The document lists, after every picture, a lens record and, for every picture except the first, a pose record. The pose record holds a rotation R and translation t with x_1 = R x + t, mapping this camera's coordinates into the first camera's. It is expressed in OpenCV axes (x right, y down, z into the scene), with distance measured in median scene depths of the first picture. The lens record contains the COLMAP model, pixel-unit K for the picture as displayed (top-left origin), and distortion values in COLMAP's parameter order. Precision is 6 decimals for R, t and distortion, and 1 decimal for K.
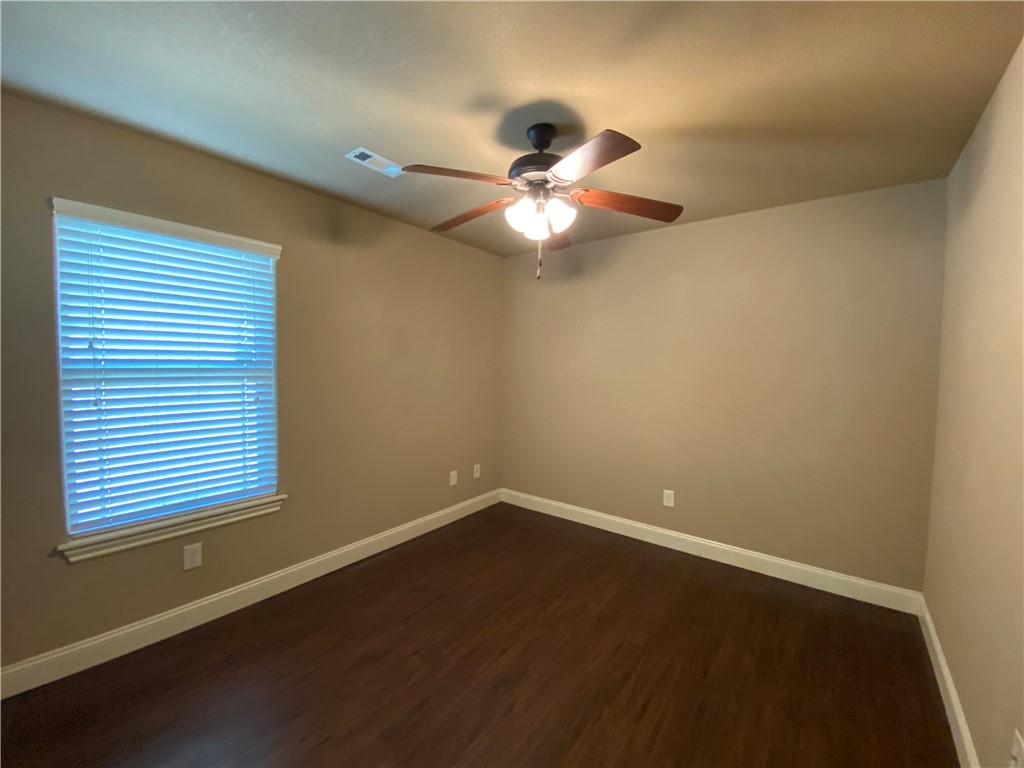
lens RADIAL K [[412.2, 0, 512.0], [0, 412.2, 384.0], [0, 0, 1]] dist [0.054964, -0.046279]
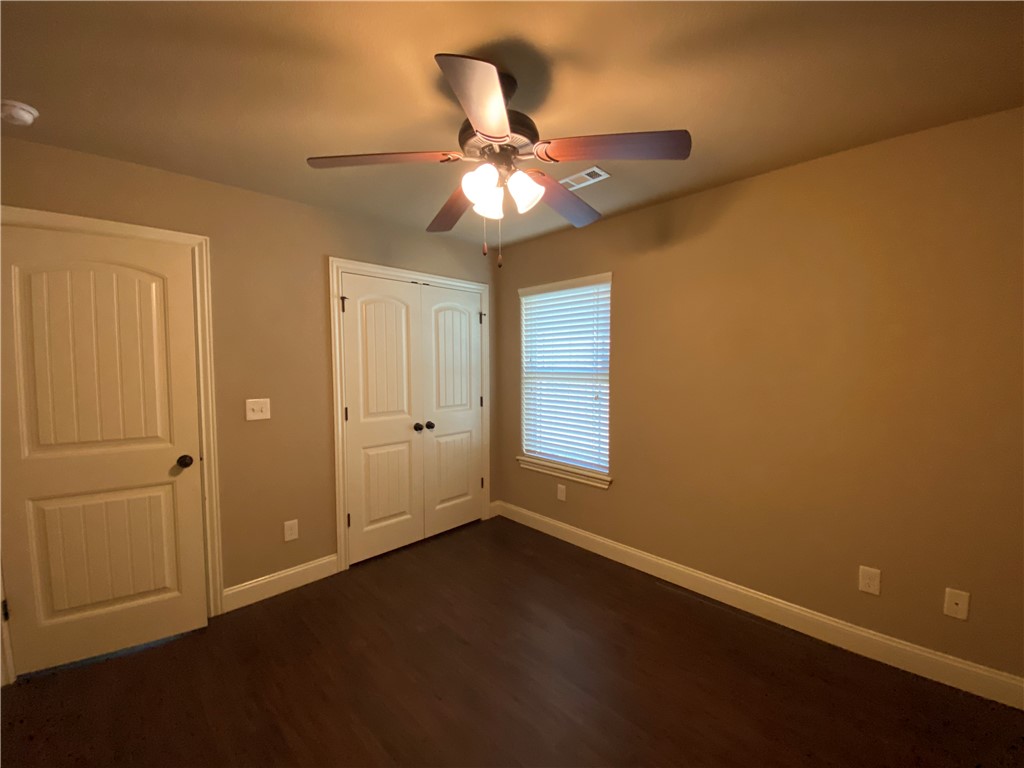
lens RADIAL K [[412.2, 0, 512.0], [0, 412.2, 384.0], [0, 0, 1]] dist [0.054964, -0.046279]
pose [[-0.148282, 0.029733, -0.988498, 0.778979], [-0.053887, 0.997820, 0.038097, -0.040554], [0.987476, 0.058916, -0.146356, 1.020292]]
